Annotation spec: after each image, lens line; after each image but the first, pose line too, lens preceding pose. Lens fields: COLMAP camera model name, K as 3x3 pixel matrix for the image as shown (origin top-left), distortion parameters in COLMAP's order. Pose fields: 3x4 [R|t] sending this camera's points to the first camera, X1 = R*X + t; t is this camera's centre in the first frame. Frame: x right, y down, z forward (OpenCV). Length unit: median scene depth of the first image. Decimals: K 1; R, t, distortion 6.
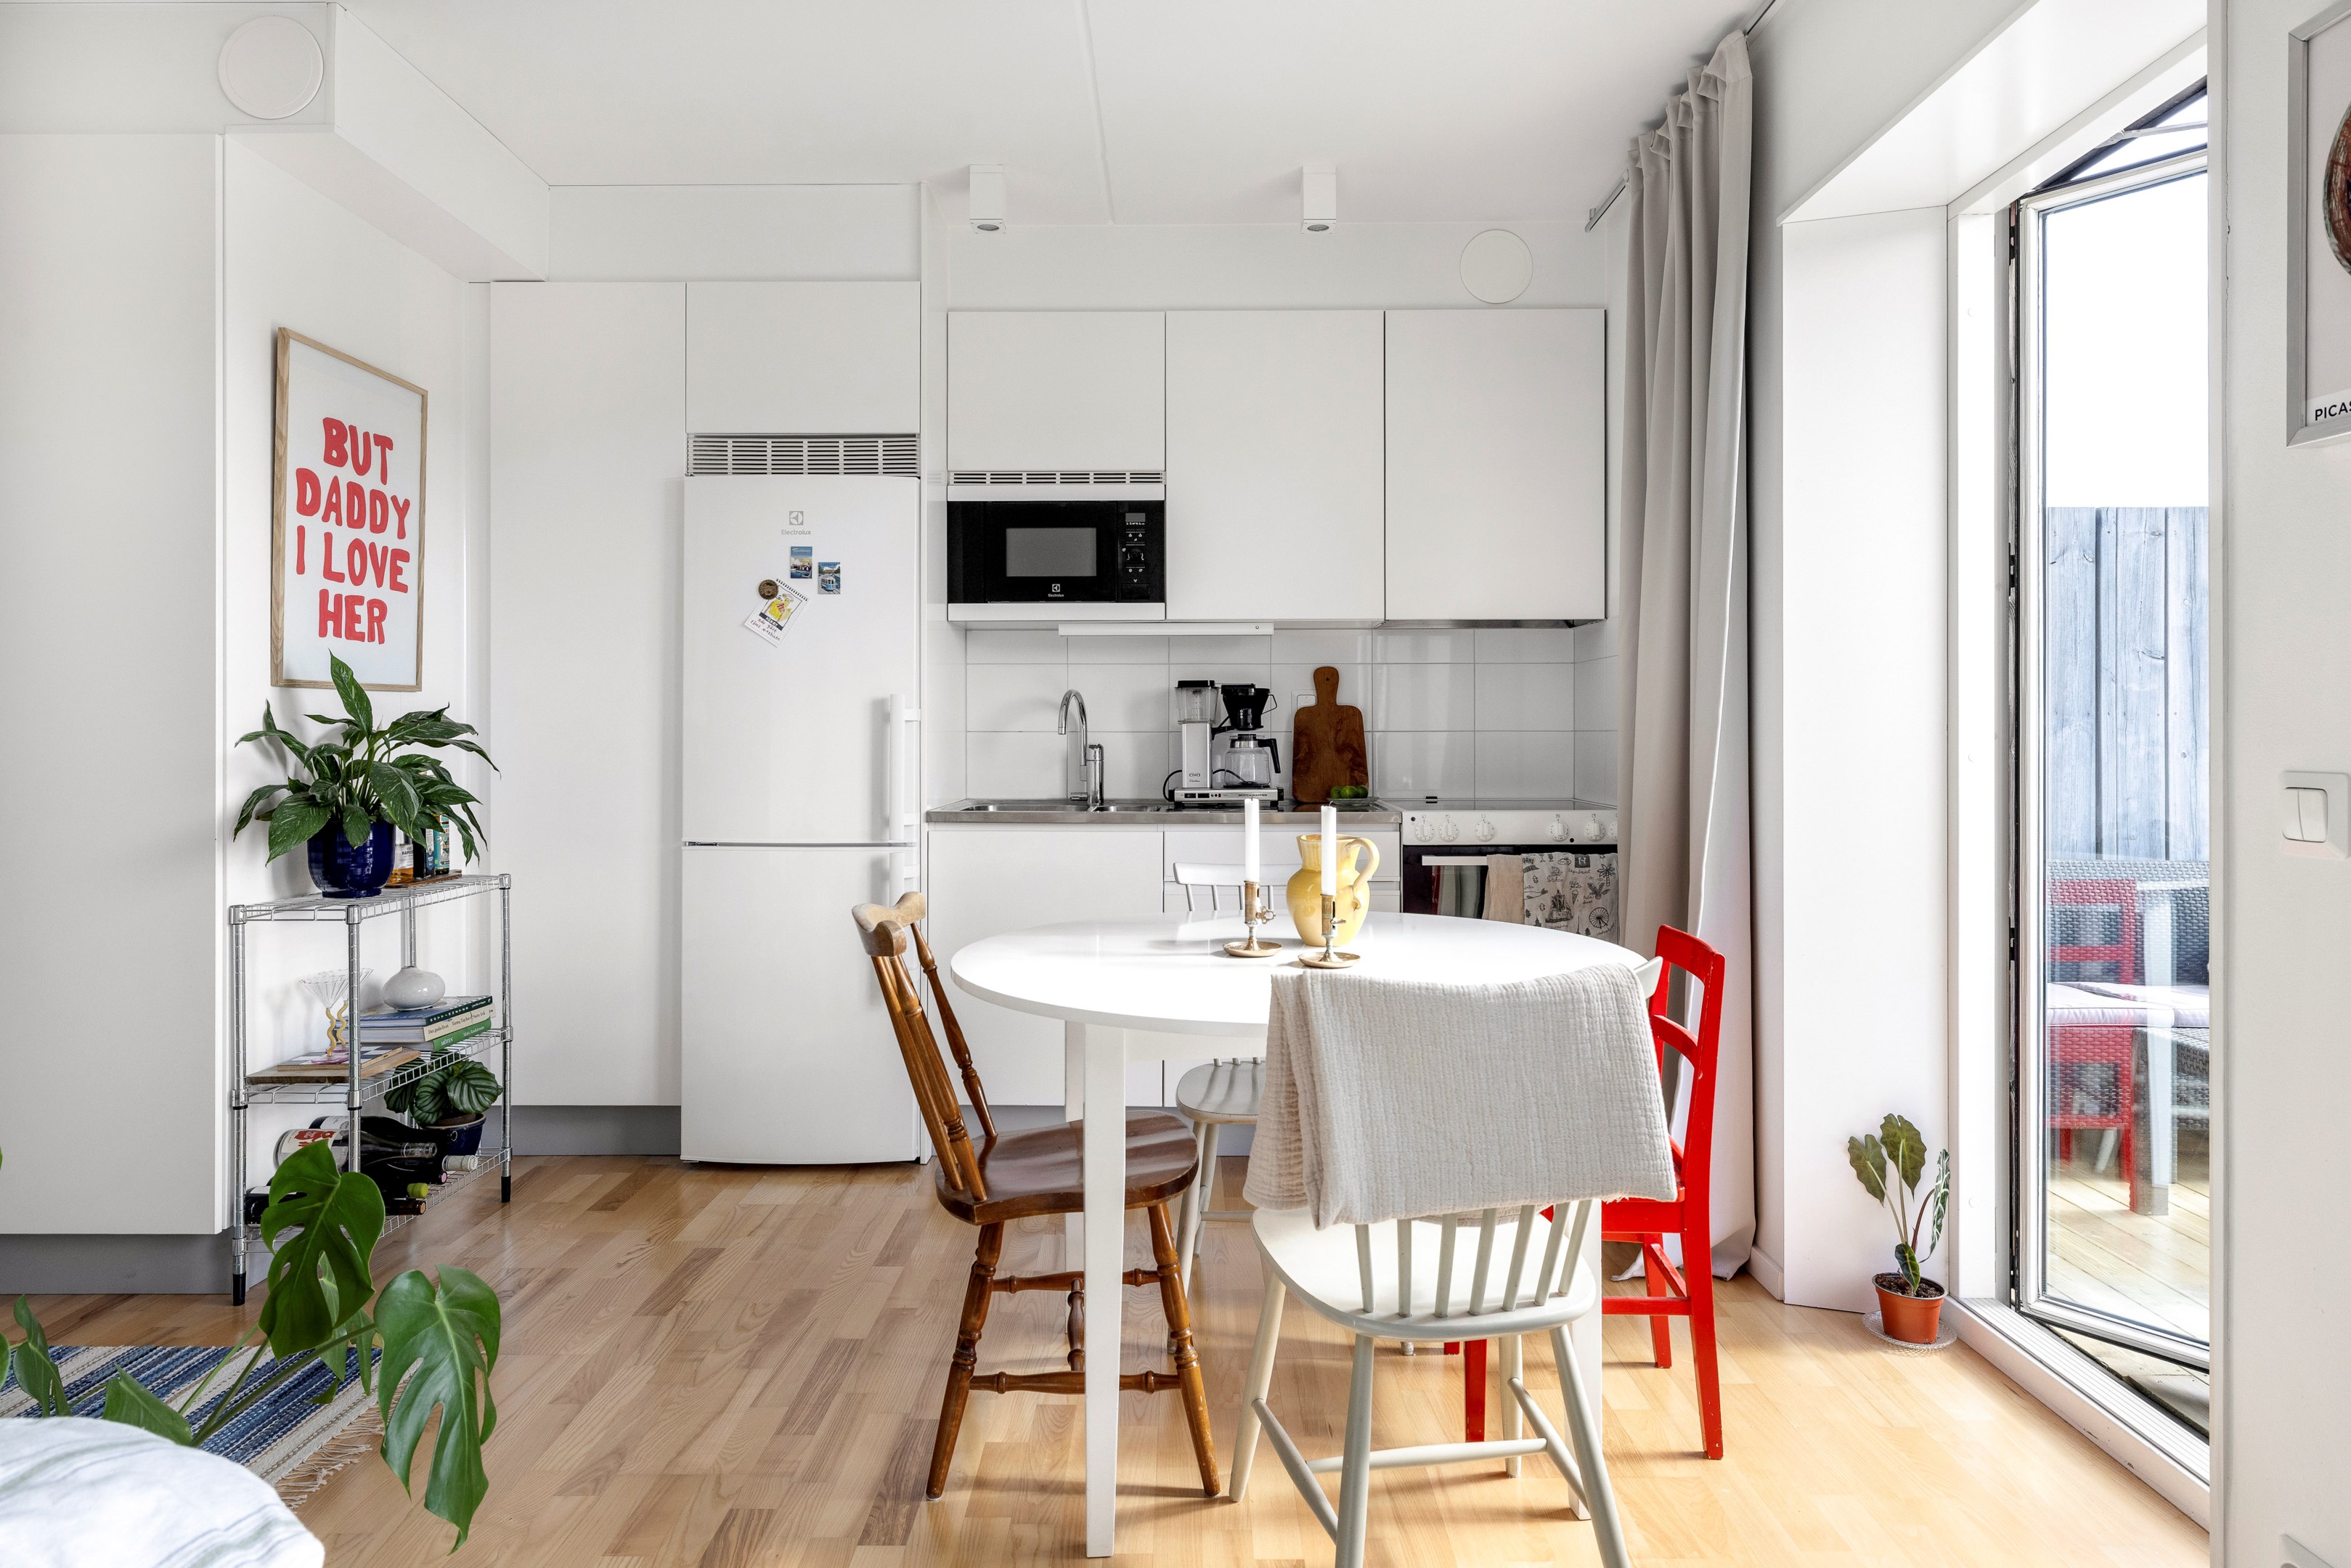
lens RADIAL K [[1354.4, 0, 1177.1], [0, 1354.4, 728.8], [0, 0, 1]] dist [0.002919, 0.000013]
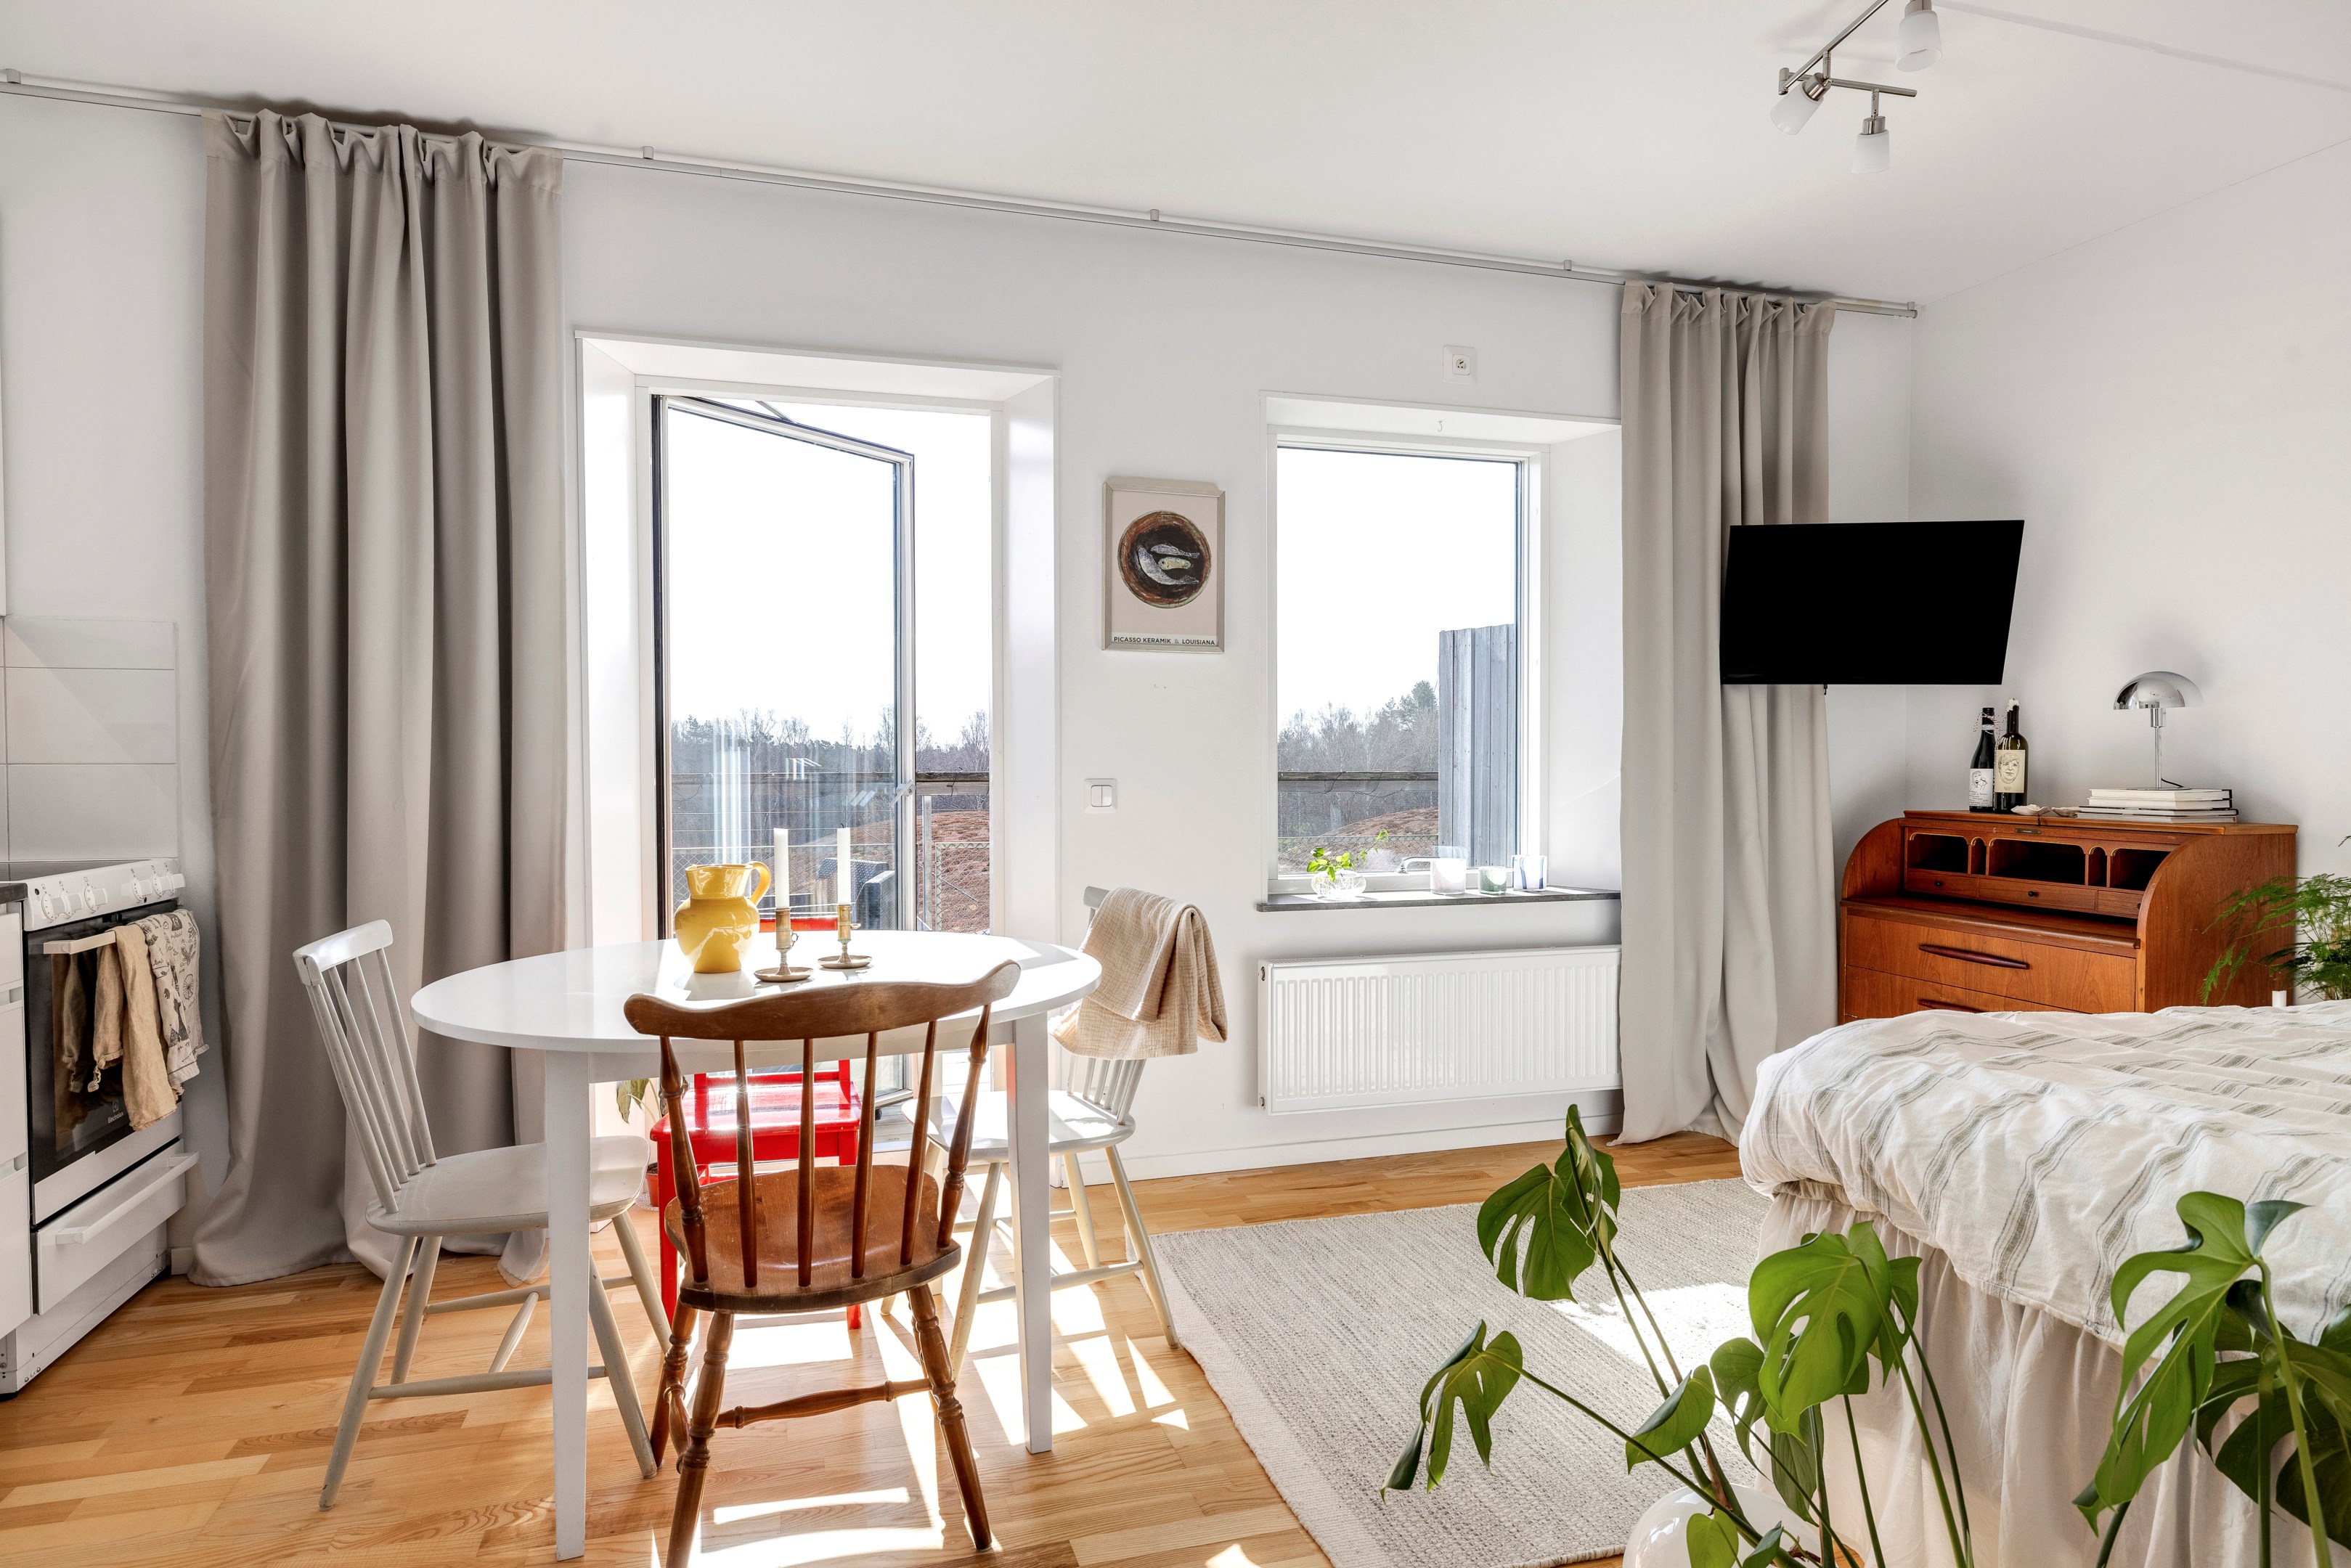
lens RADIAL K [[1316.8, 0, 1162.9], [0, 1316.8, 794.7], [0, 0, 1]] dist [0.000209, 0.000082]
pose [[-0.294795, -0.022072, 0.955306, -0.697071], [-0.000380, 0.999736, 0.022981, 0.002451], [-0.955560, 0.006412, -0.294725, 0.732525]]
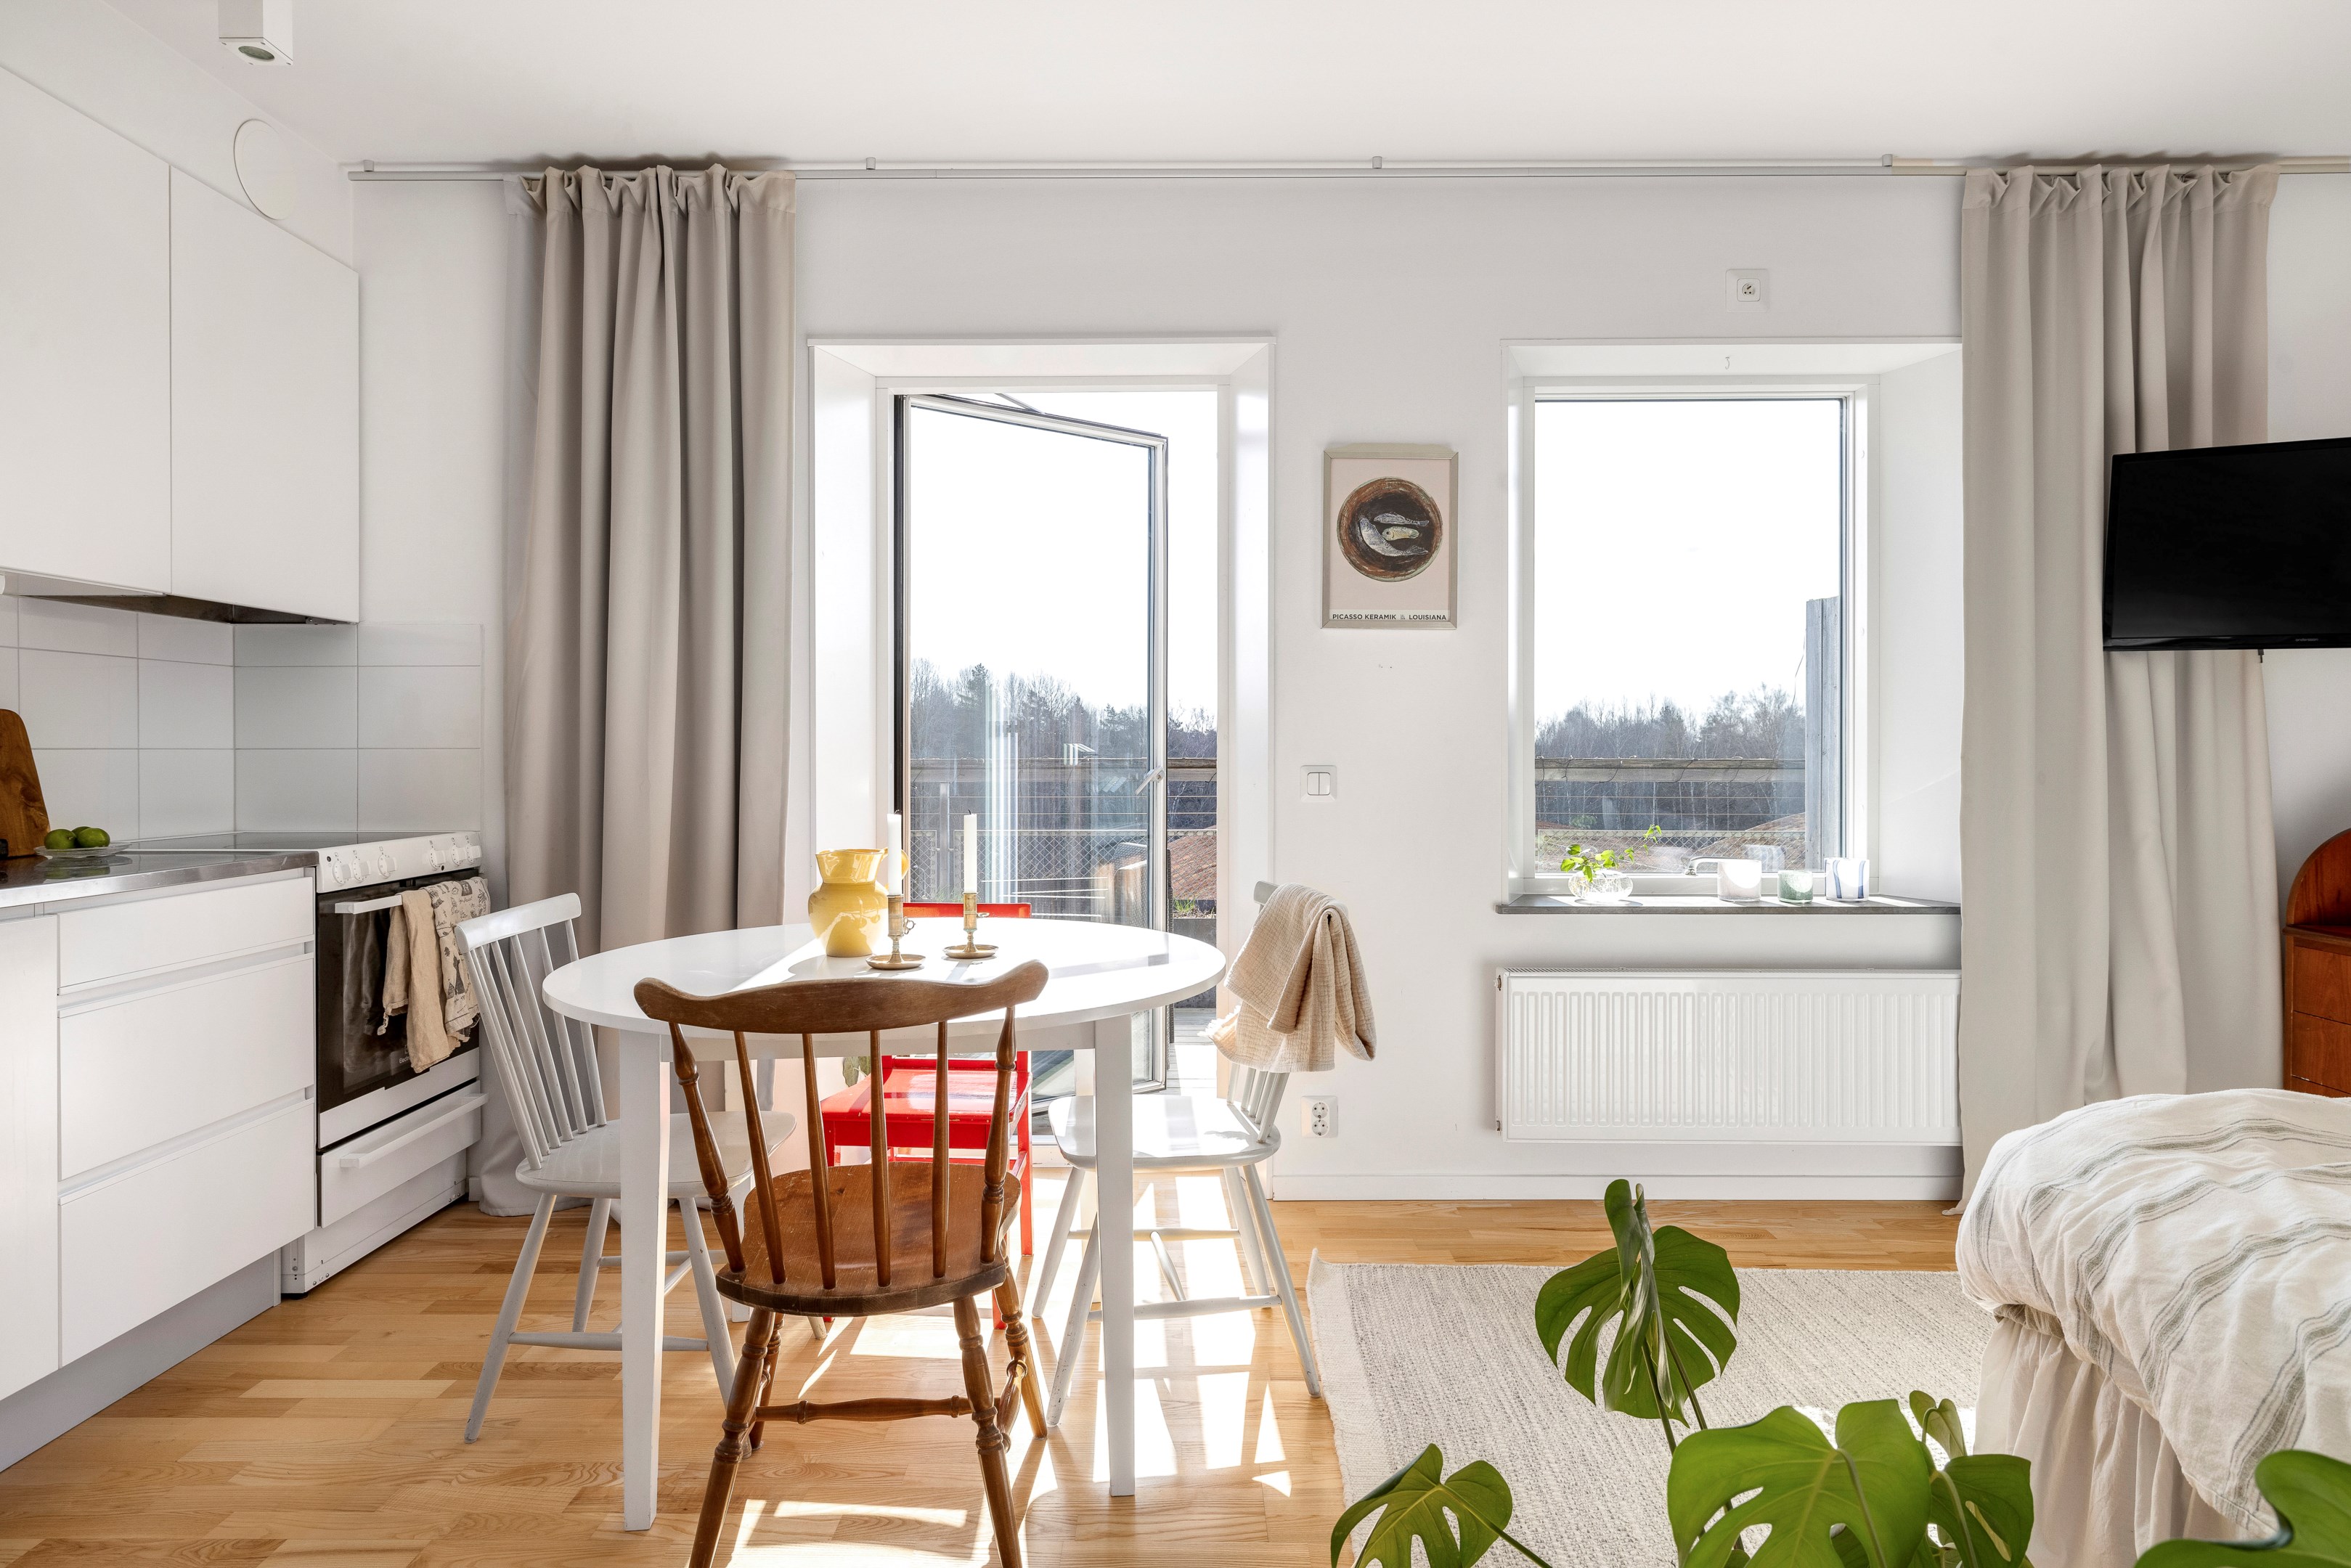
lens RADIAL K [[1318.9, 0, 1171.2], [0, 1318.9, 754.3], [0, 0, 1]] dist [0.002025, -0.001449]
pose [[-0.004114, -0.003016, 0.999987, -0.663739], [-0.001862, 0.999994, 0.003009, 0.002727], [-0.999990, -0.001849, -0.004120, 0.575907]]
